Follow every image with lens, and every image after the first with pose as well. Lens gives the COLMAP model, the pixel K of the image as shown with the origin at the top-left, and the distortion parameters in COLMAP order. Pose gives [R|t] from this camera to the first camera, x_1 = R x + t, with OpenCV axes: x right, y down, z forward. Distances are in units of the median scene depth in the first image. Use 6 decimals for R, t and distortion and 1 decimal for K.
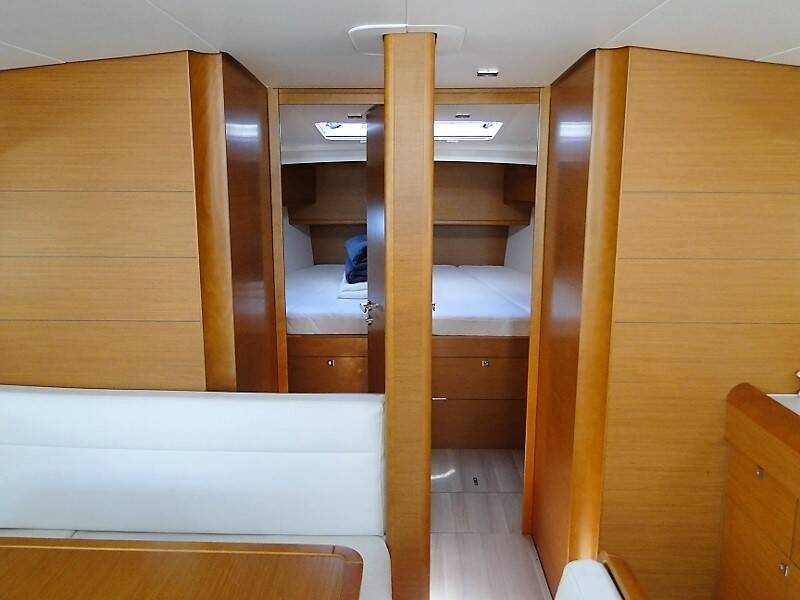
lens RADIAL K [[665.0, 0, 397.3], [0, 665.0, 298.9], [0, 0, 1]] dist [-0.000069, 0.004397]
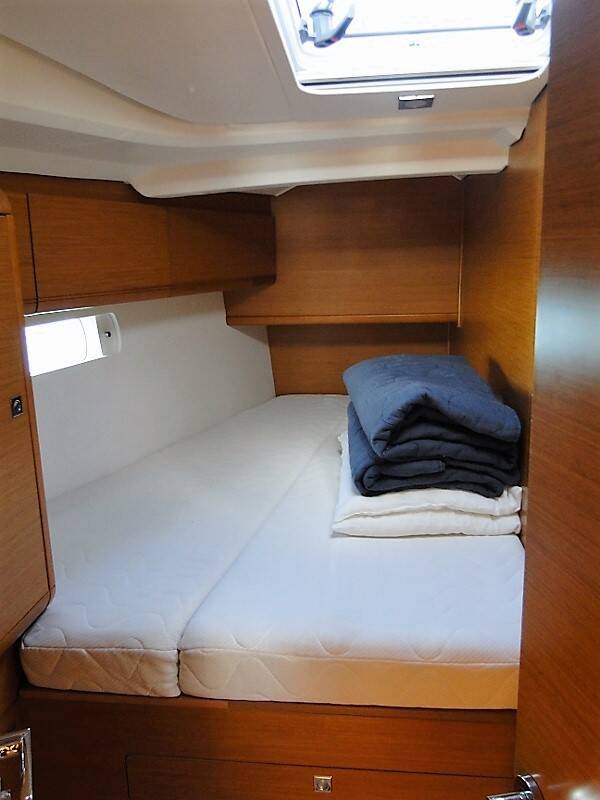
lens RADIAL K [[665.0, 0, 300.2], [0, 665.0, 399.5], [0, 0, 1]] dist [-0.000069, 0.004397]
pose [[0.995436, -0.002991, -0.095389, -0.119236], [0.006828, 0.999180, 0.039916, -0.155999], [0.095192, -0.040385, 0.994639, 1.022514]]
